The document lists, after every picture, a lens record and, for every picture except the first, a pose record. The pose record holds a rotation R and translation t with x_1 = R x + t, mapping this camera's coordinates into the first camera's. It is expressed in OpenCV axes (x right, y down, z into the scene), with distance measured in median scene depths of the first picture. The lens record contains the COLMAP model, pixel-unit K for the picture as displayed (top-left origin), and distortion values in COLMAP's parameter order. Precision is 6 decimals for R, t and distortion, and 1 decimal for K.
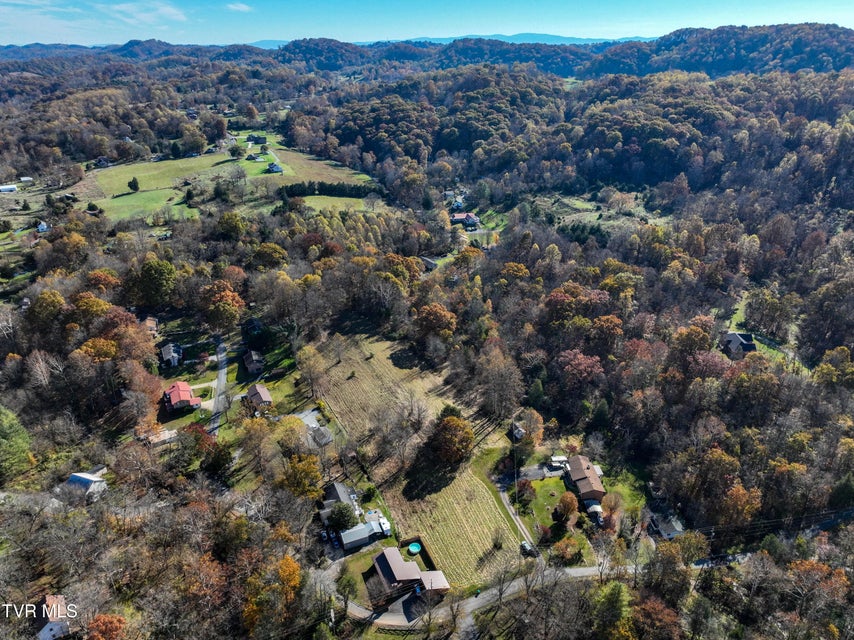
lens RADIAL K [[599.2, 0, 430.0], [0, 599.2, 318.6], [0, 0, 1]] dist [-0.001739, 0.017525]
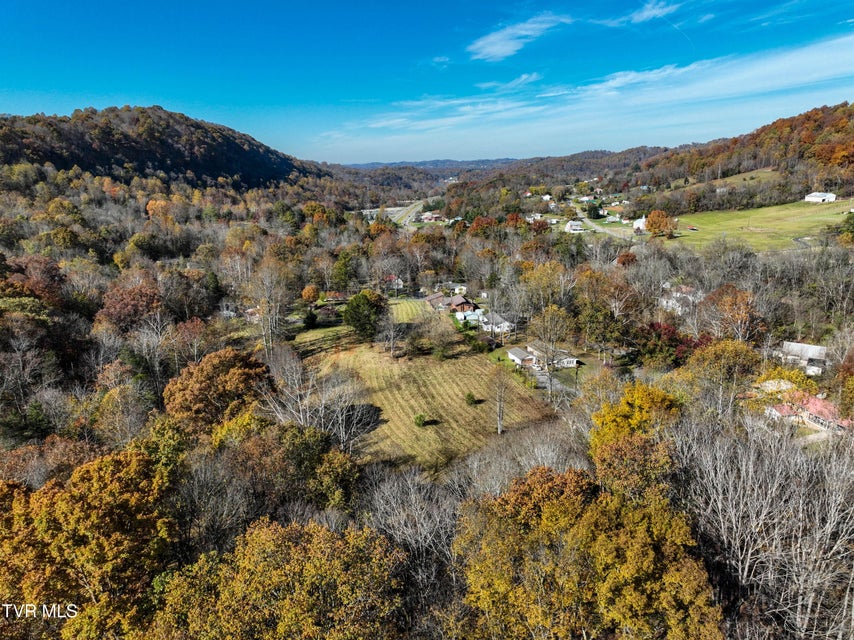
lens RADIAL K [[599.2, 0, 427.8], [0, 599.2, 313.2], [0, 0, 1]] dist [-0.001739, 0.017525]
pose [[-0.969726, -0.044877, 0.240037, -0.201662], [0.111592, 0.792890, 0.599059, -0.250171], [-0.217207, 0.607709, -0.763879, 1.300534]]
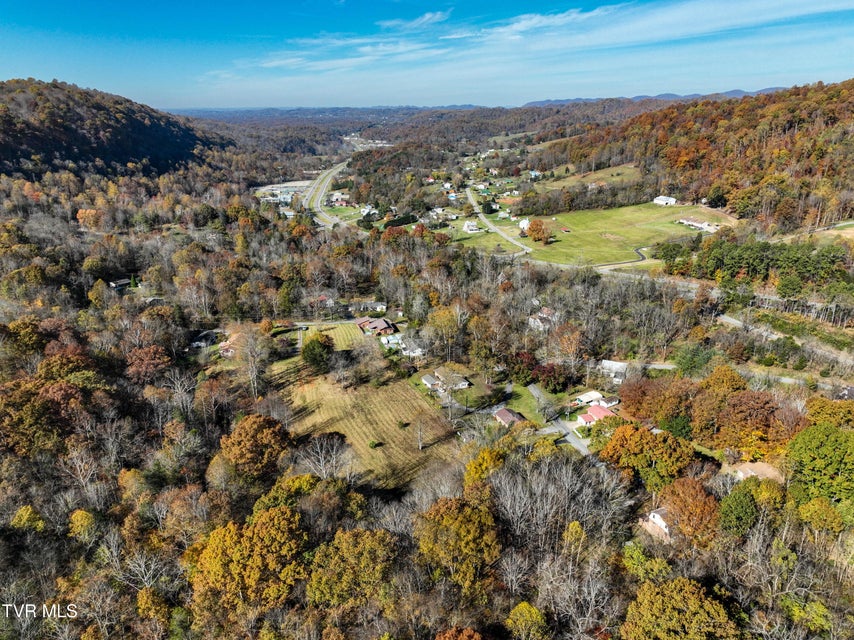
lens RADIAL K [[599.2, 0, 426.4], [0, 599.2, 316.9], [0, 0, 1]] dist [-0.001739, 0.017525]
pose [[-0.996011, -0.027718, 0.084822, -0.215752], [0.037476, 0.732720, 0.679497, -0.515766], [-0.080985, 0.679965, -0.728758, 1.425747]]
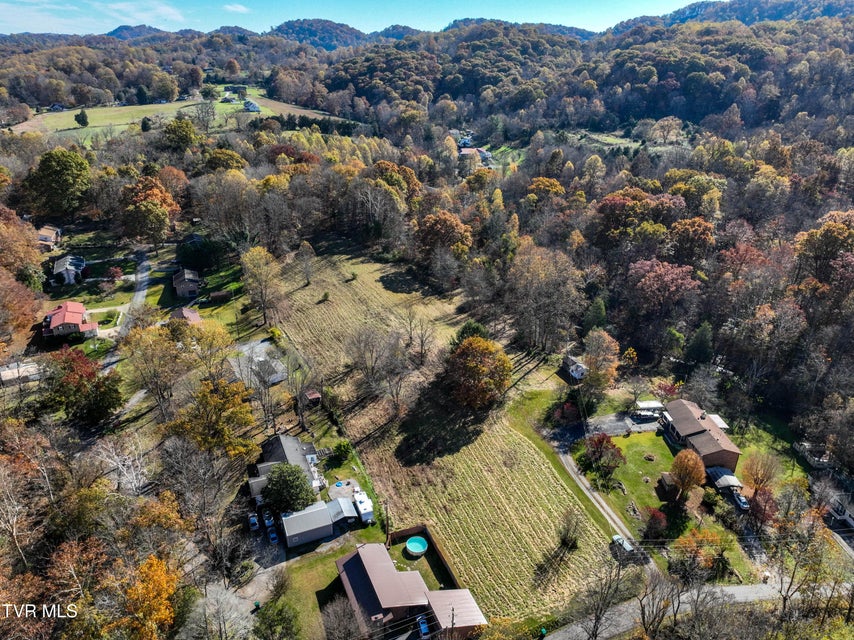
lens RADIAL K [[599.2, 0, 429.8], [0, 599.2, 318.8], [0, 0, 1]] dist [-0.001739, 0.017525]
pose [[0.999853, 0.013808, 0.010167, -0.014199], [-0.013743, 0.999885, -0.006436, 0.117667], [-0.010255, 0.006296, 0.999928, 0.296693]]
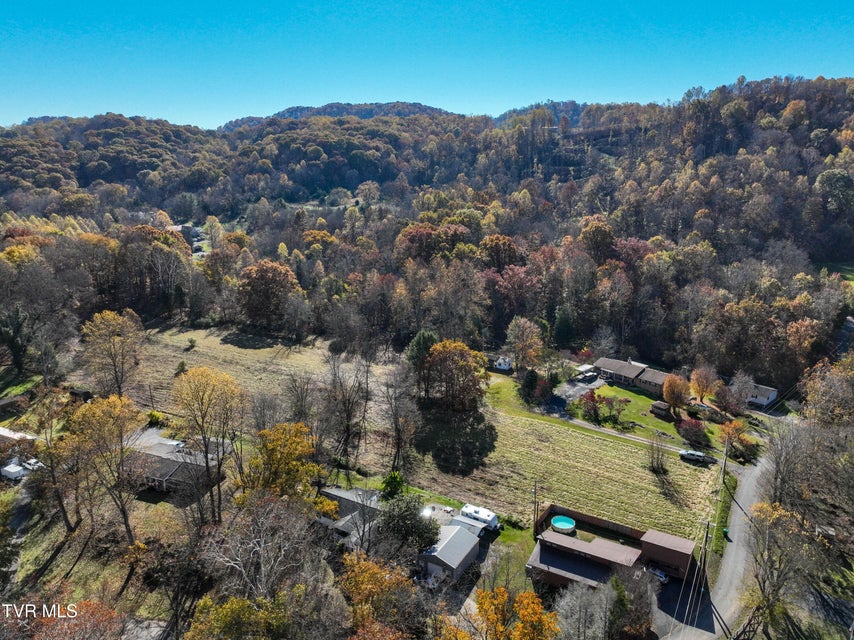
lens RADIAL K [[599.2, 0, 430.2], [0, 599.2, 319.0], [0, 0, 1]] dist [-0.001739, 0.017525]
pose [[0.802222, -0.151708, 0.577429, -0.252408], [0.245994, 0.965254, -0.088159, 0.151301], [-0.543991, 0.212768, 0.811667, 0.399013]]
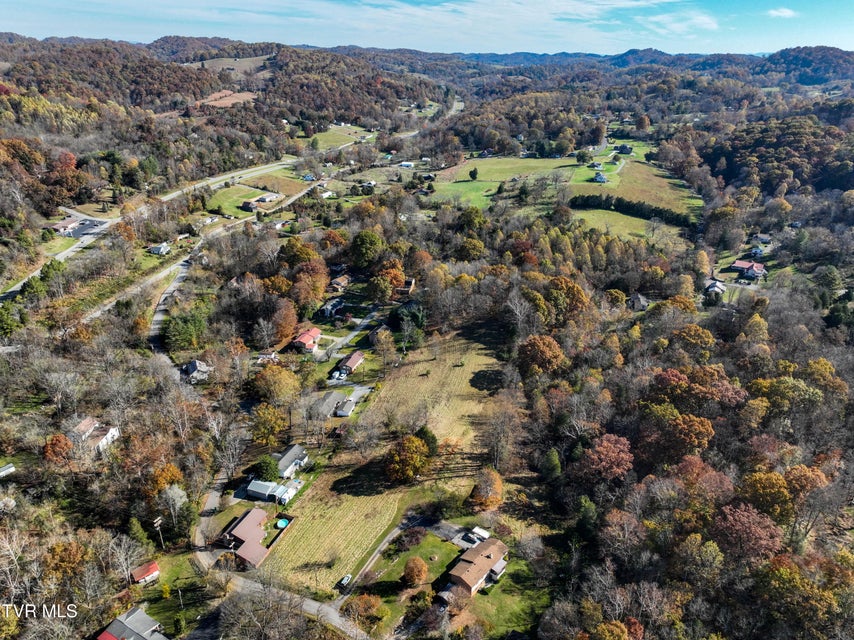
lens RADIAL K [[599.2, 0, 428.2], [0, 599.2, 319.2], [0, 0, 1]] dist [-0.001739, 0.017525]
pose [[0.725819, 0.288806, -0.624322, 0.469863], [-0.295995, 0.950400, 0.095533, -0.089886], [0.620946, 0.115457, 0.775304, 0.195007]]
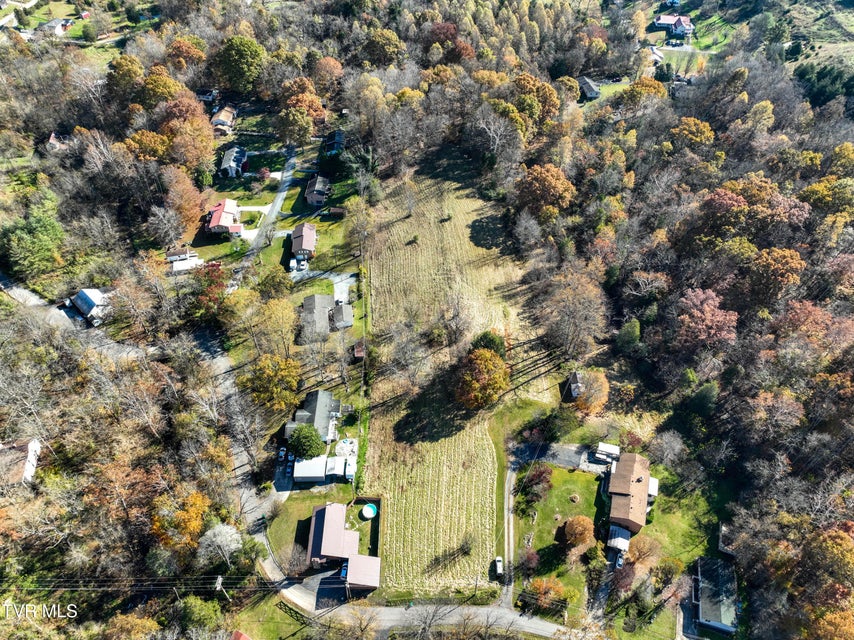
lens RADIAL K [[599.2, 0, 429.4], [0, 599.2, 317.6], [0, 0, 1]] dist [-0.001739, 0.017525]
pose [[0.925822, 0.283294, -0.250196, 0.116619], [-0.176675, 0.909568, 0.376127, -0.113670], [0.334125, -0.304023, 0.892149, 0.251970]]
